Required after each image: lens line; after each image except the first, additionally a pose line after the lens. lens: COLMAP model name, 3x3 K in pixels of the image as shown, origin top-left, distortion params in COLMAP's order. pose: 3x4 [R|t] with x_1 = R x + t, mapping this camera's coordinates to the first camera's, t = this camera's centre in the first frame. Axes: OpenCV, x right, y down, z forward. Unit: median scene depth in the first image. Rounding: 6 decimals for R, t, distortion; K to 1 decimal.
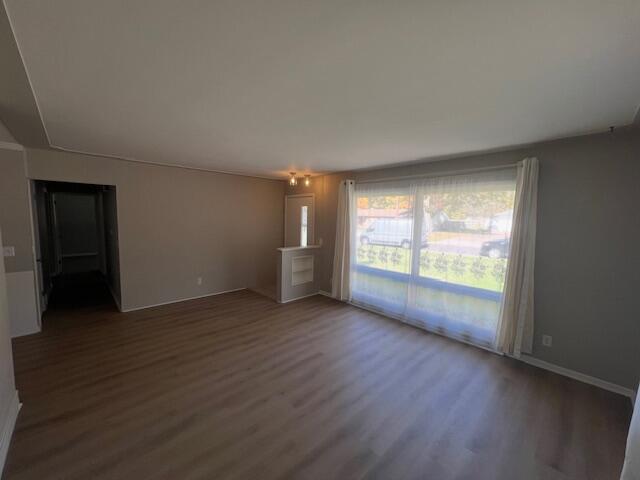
lens RADIAL K [[256.1, 0, 319.8], [0, 256.1, 237.6], [0, 0, 1]] dist [0.001096, 0.000101]
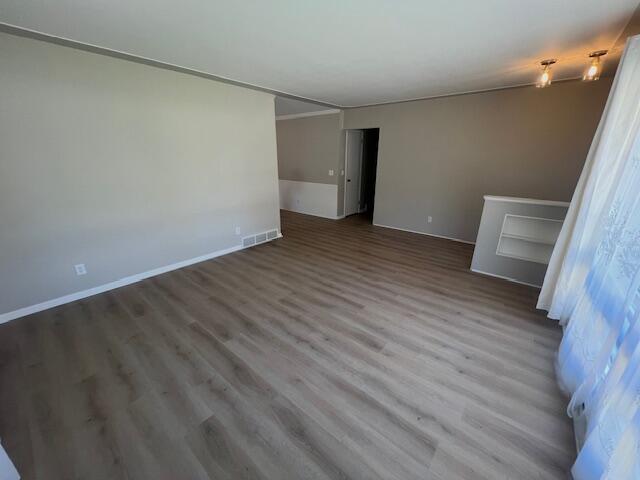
lens RADIAL K [[254.1, 0, 320.0], [0, 254.1, 240.0], [0, 0, 1]] dist [0.002114, 0.000119]
pose [[0.108709, 0.295488, -0.949141, 0.630311], [-0.084093, 0.954111, 0.287404, -0.004606], [0.990510, 0.048573, 0.128569, 0.618342]]
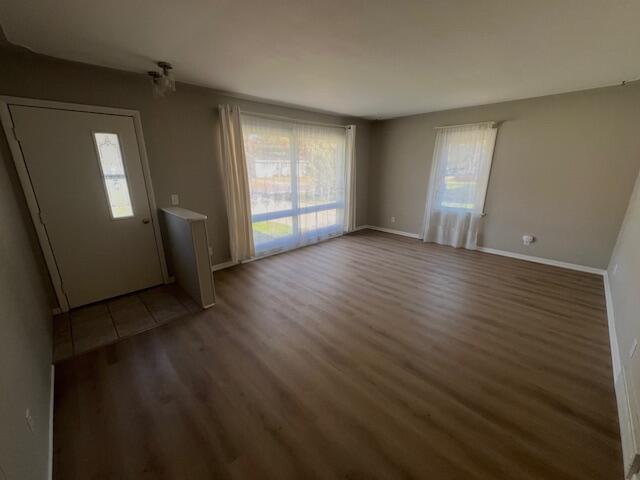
lens RADIAL K [[256.1, 0, 319.8], [0, 256.1, 237.6], [0, 0, 1]] dist [0.001096, 0.000101]
pose [[-0.008974, -0.298319, 0.954424, -0.909041], [0.084551, 0.950818, 0.297987, -0.078658], [-0.996379, 0.083372, 0.016691, 0.962128]]
